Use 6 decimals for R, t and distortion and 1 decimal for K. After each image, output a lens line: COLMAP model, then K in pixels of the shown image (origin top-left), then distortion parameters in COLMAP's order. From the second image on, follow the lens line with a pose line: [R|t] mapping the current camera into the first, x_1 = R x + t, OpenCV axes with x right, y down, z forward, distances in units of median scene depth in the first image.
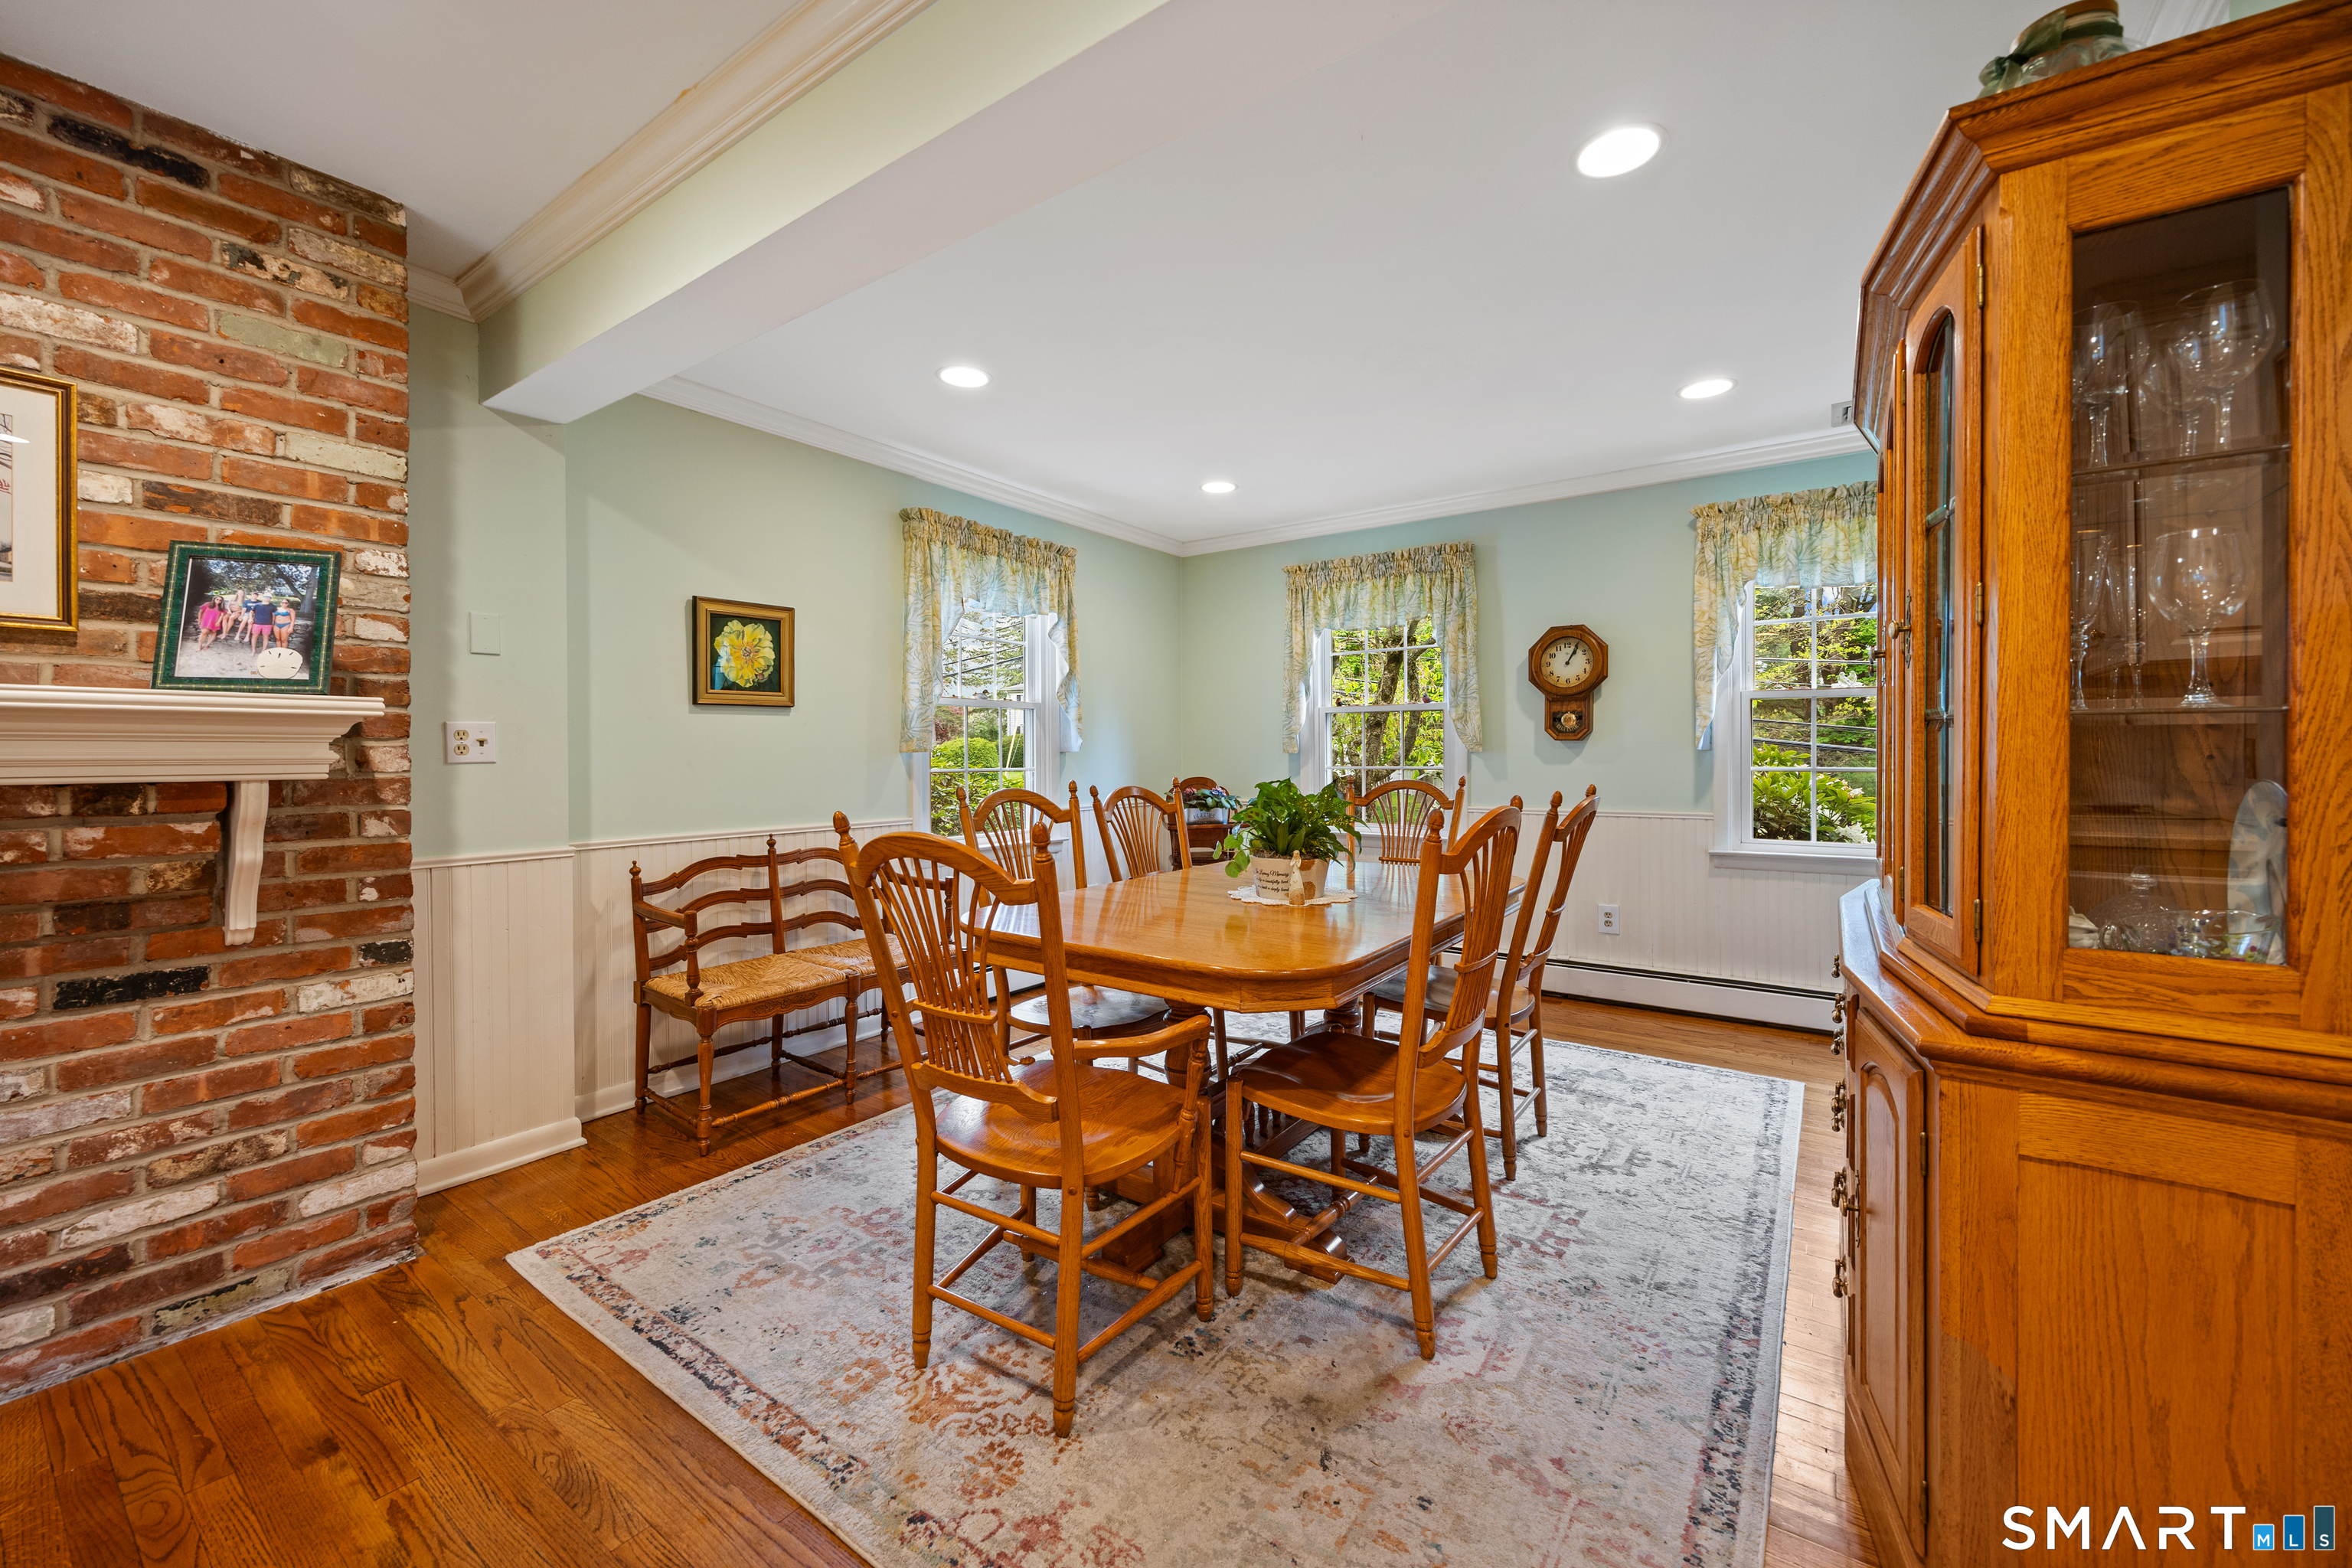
lens RADIAL K [[917.7, 0, 1213.7], [0, 917.7, 751.9], [0, 0, 1]] dist [-0.003810, 0.000222]
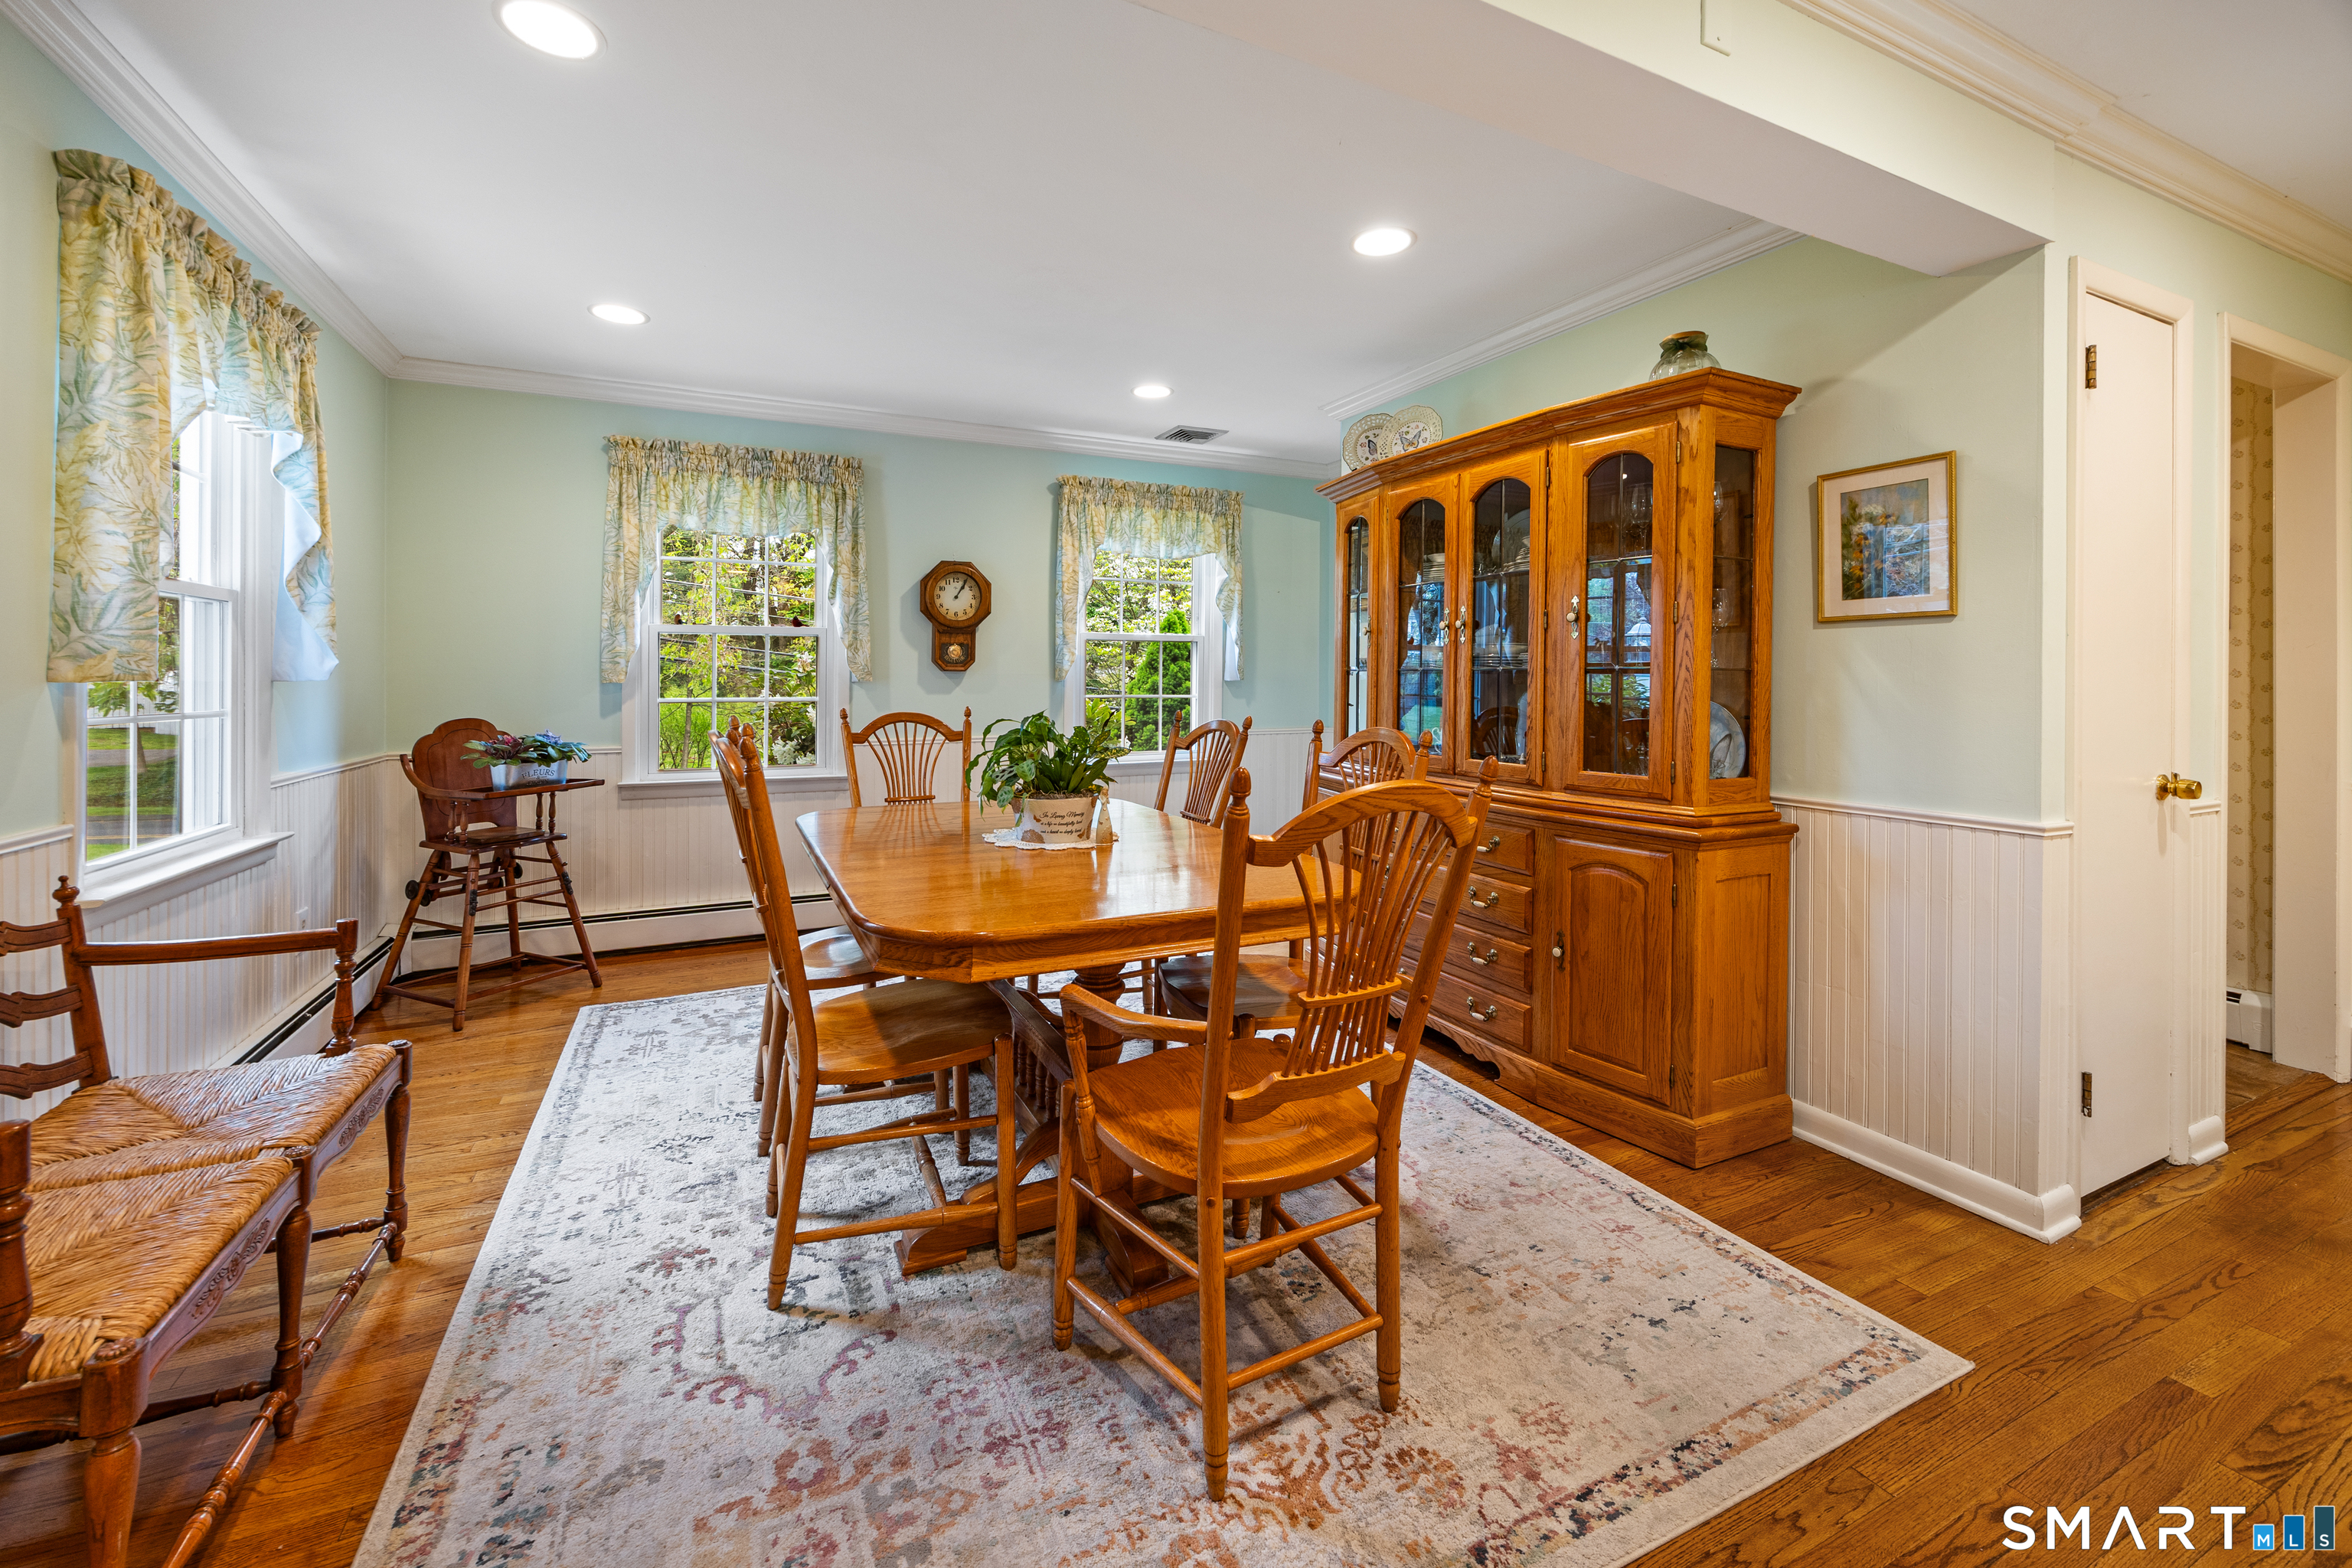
lens RADIAL K [[917.7, 0, 1165.5], [0, 917.7, 691.1], [0, 0, 1]] dist [-0.003810, 0.000222]
pose [[0.509144, -0.006514, 0.860657, -0.394933], [-0.003258, 0.999950, 0.009496, -0.000652], [-0.860675, -0.007639, 0.509097, 0.262600]]
